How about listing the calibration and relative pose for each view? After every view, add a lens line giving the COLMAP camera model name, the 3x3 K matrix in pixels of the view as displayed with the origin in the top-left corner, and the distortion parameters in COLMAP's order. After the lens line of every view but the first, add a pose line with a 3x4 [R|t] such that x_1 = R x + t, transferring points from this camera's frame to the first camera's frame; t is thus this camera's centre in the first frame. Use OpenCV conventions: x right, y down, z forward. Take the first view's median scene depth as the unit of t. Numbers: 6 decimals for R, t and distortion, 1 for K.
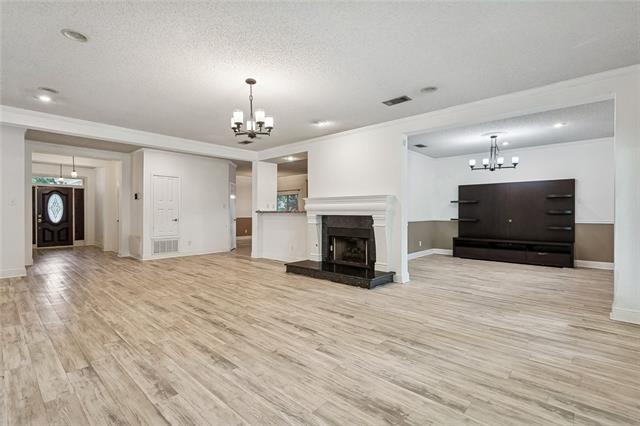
lens RADIAL K [[300.4, 0, 319.7], [0, 300.4, 211.4], [0, 0, 1]] dist [0.001185, -0.000009]
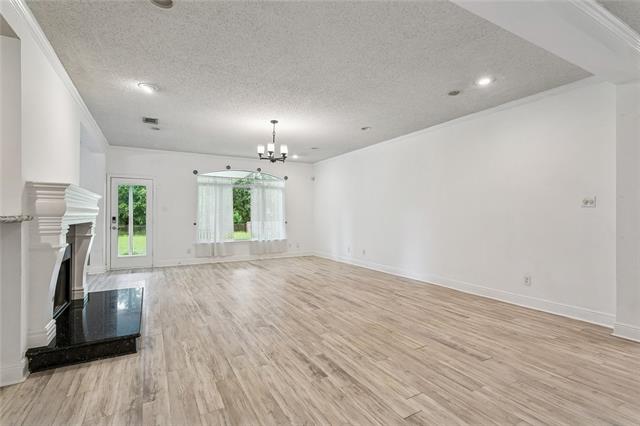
lens RADIAL K [[304.5, 0, 320.0], [0, 304.5, 213.0], [0, 0, 1]] dist [0.001836, 0.000370]
pose [[-0.948212, 0.002200, 0.317629, -1.342407], [0.000654, 0.999987, -0.004972, -0.010572], [-0.317636, -0.004506, -0.948202, 3.483538]]
